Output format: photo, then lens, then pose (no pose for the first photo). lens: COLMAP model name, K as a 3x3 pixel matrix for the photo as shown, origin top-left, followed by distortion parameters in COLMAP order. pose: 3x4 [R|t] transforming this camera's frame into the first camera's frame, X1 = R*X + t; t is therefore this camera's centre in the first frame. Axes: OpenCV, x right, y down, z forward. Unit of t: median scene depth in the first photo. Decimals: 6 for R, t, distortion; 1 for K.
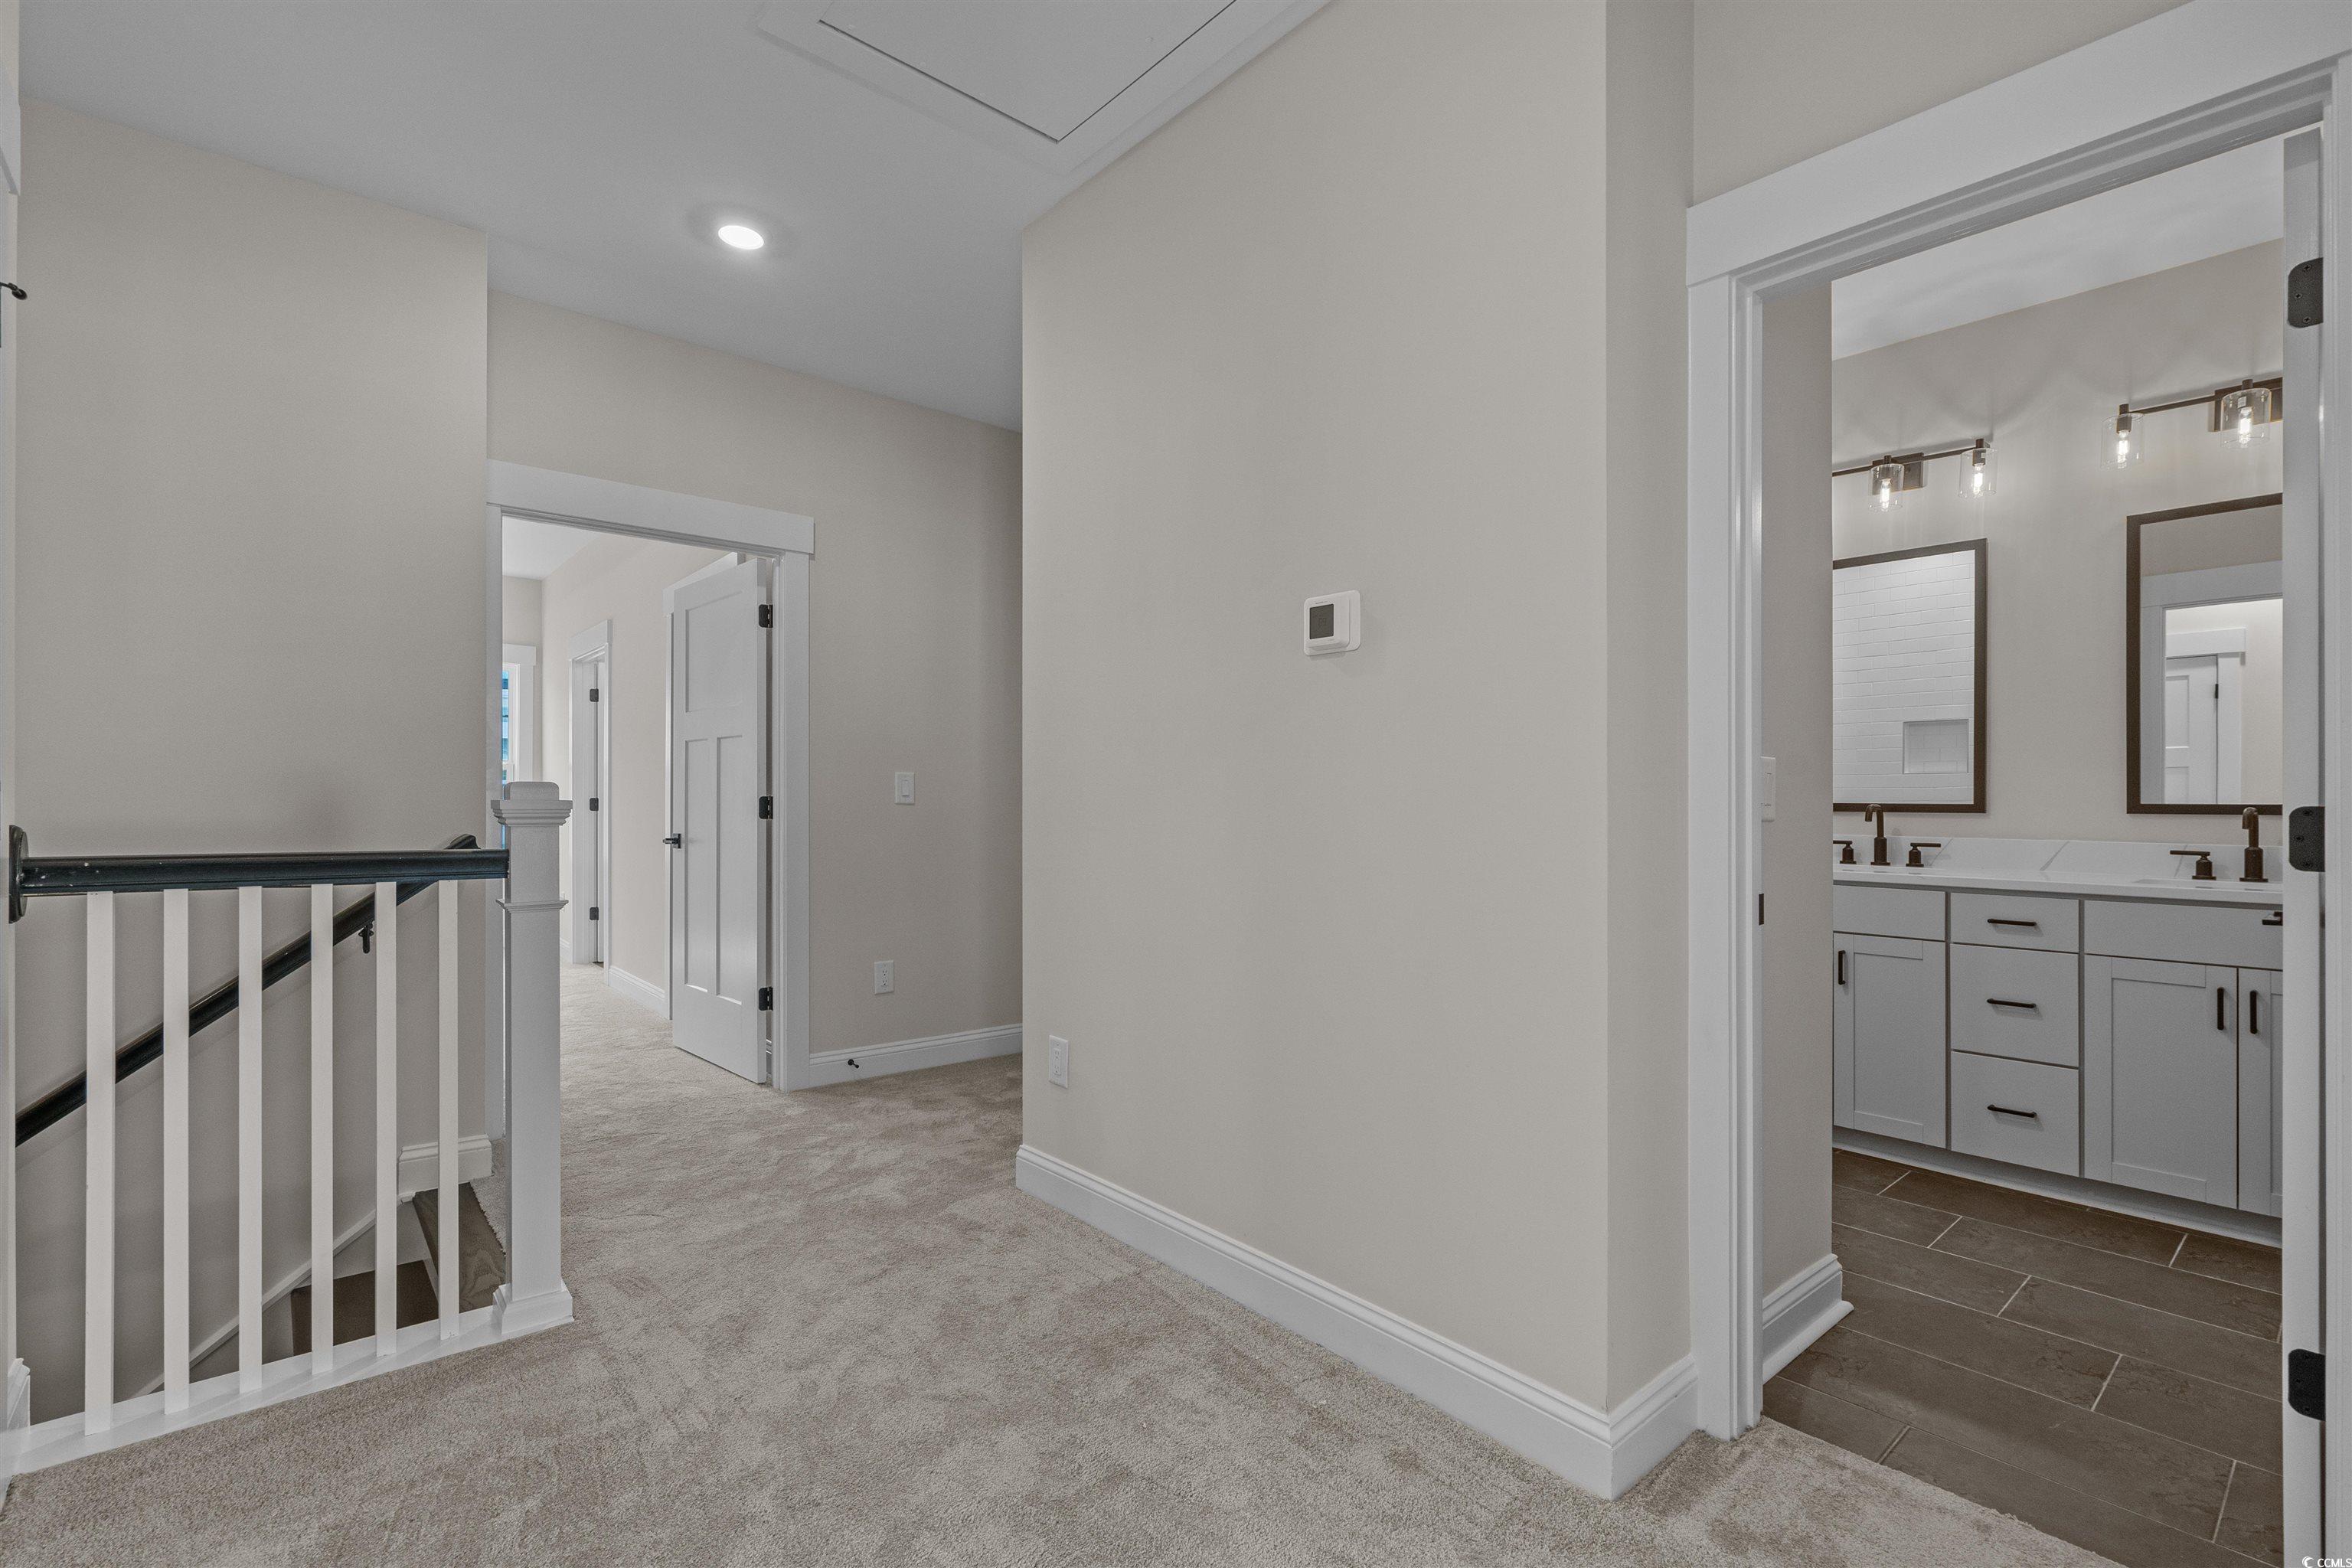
lens RADIAL K [[1069.6, 0, 1179.1], [0, 1069.6, 797.7], [0, 0, 1]] dist [-0.002468, -0.000245]
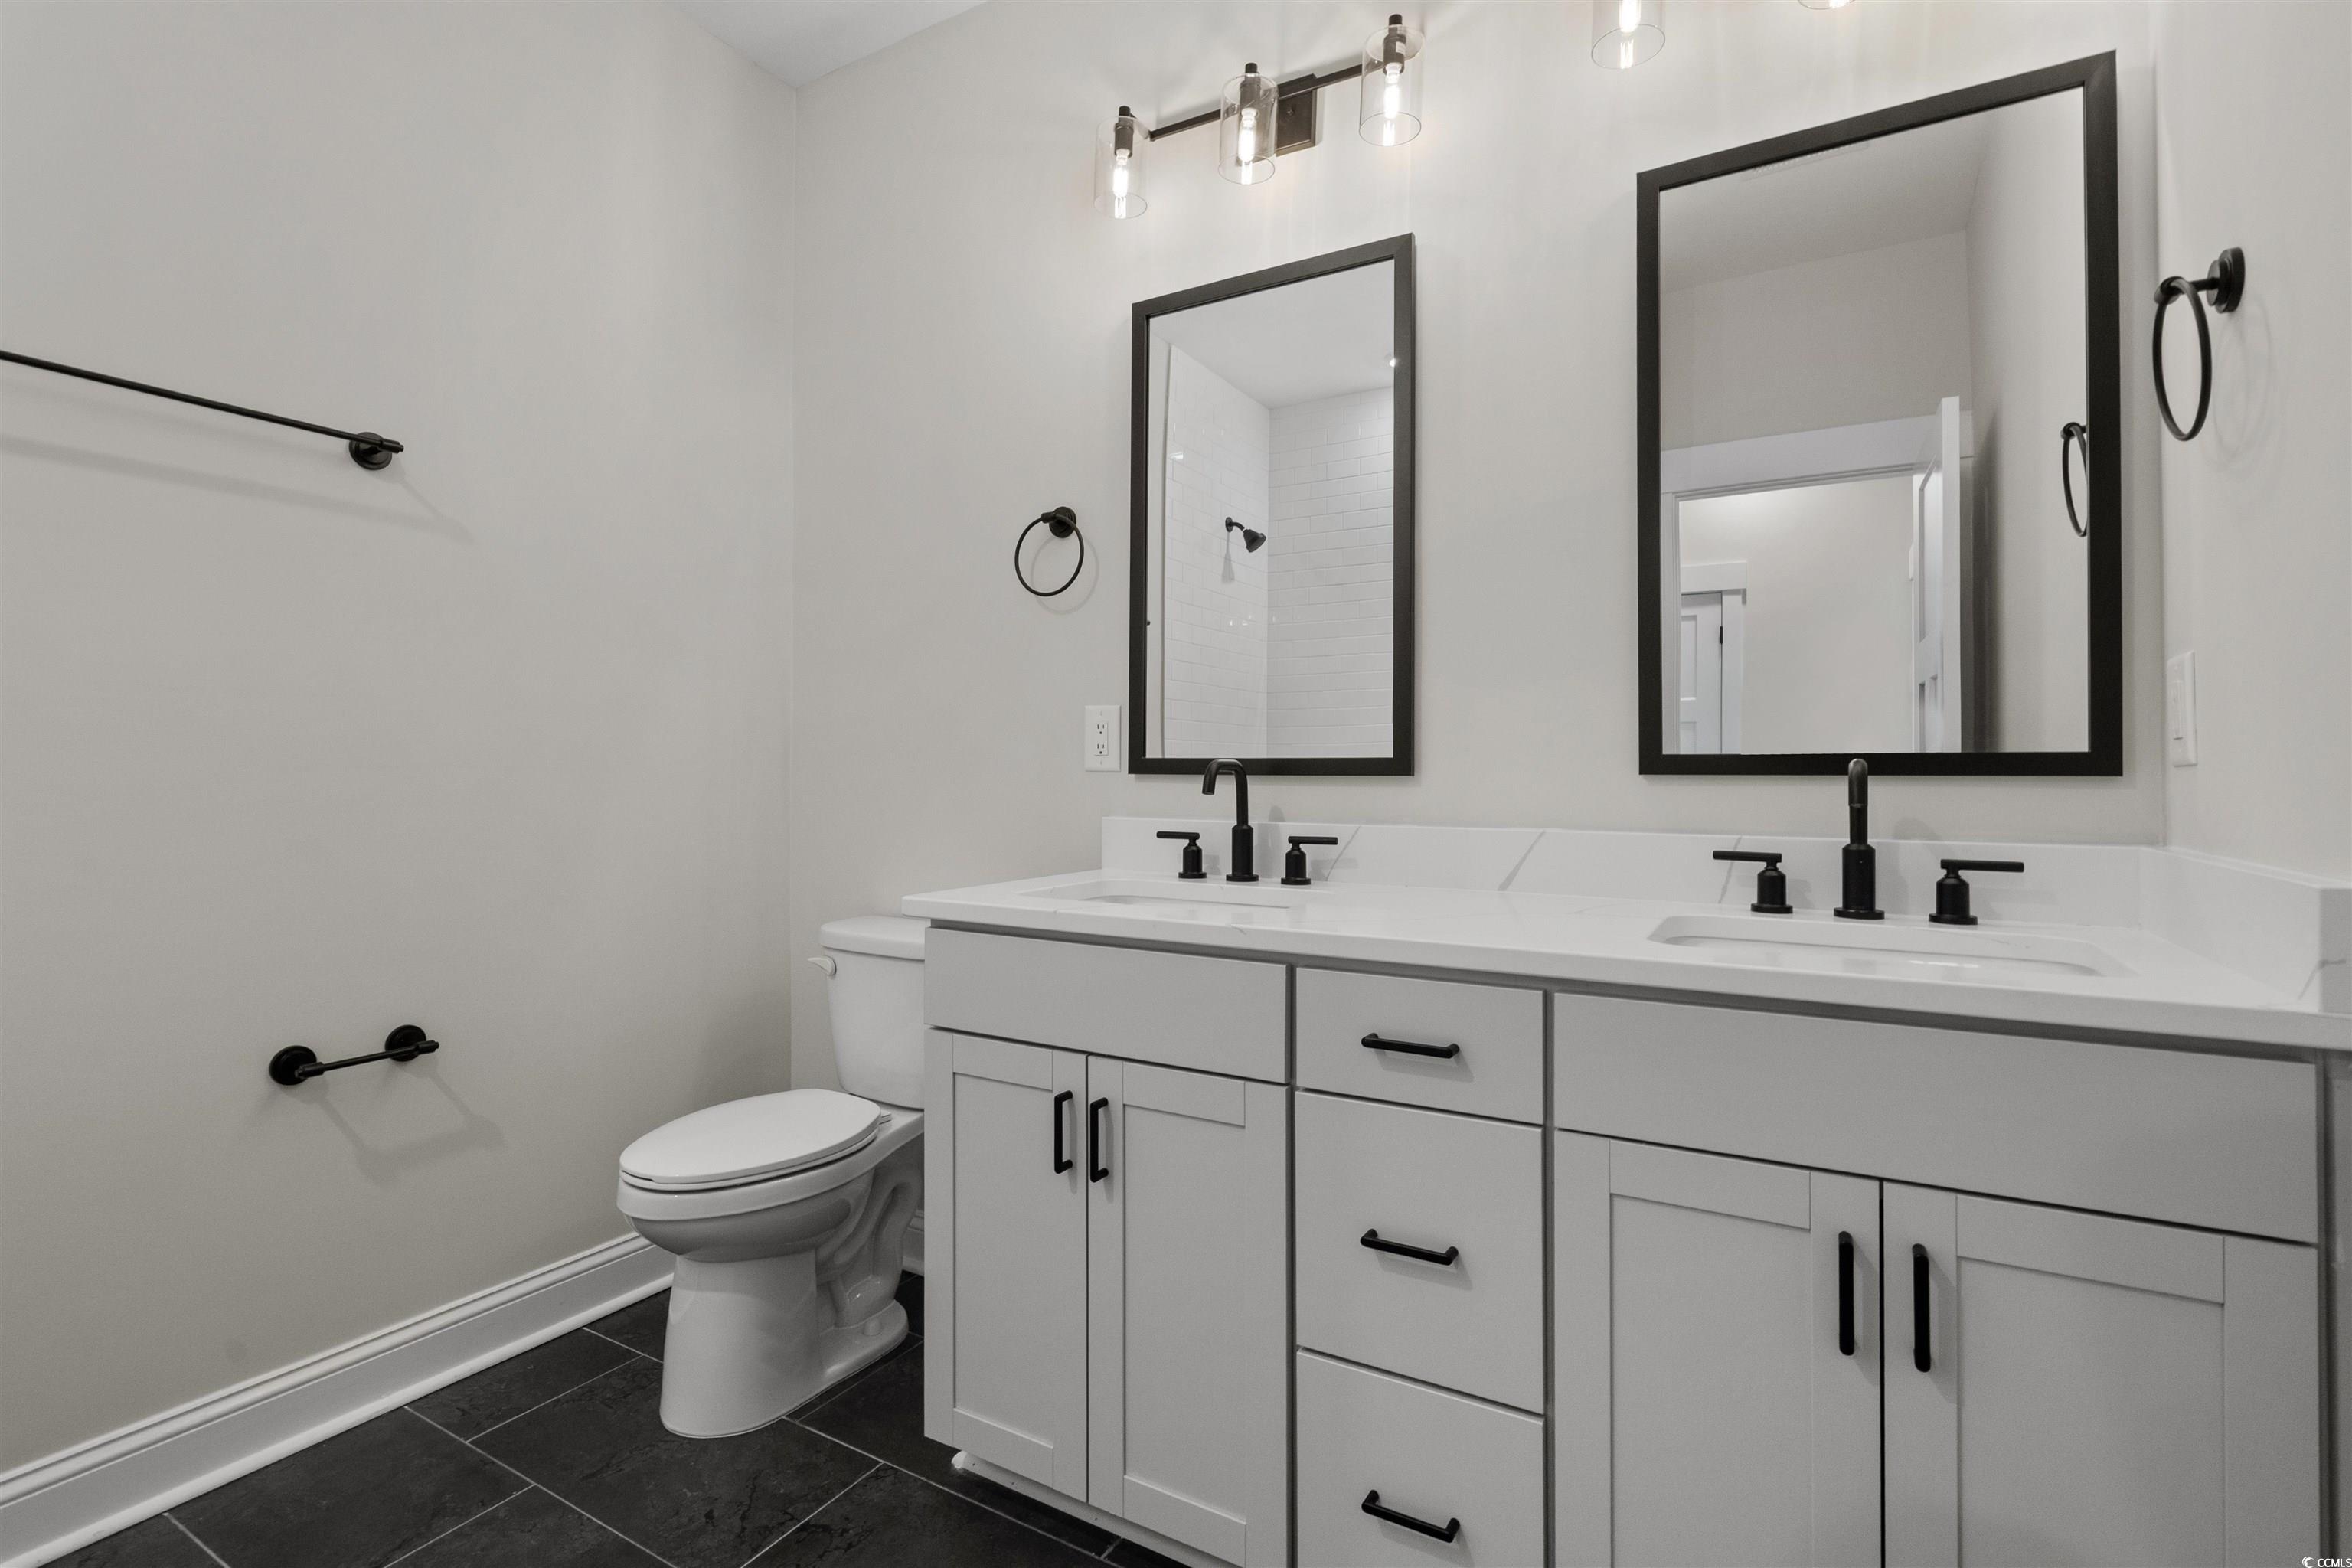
lens RADIAL K [[1104.4, 0, 1174.2], [0, 1104.4, 765.2], [0, 0, 1]] dist [-0.003196, -0.000222]
pose [[0.946176, -0.004848, 0.323616, 0.523603], [0.004394, 0.999988, 0.002132, 0.008480], [-0.323623, -0.000595, 0.946186, 0.591492]]
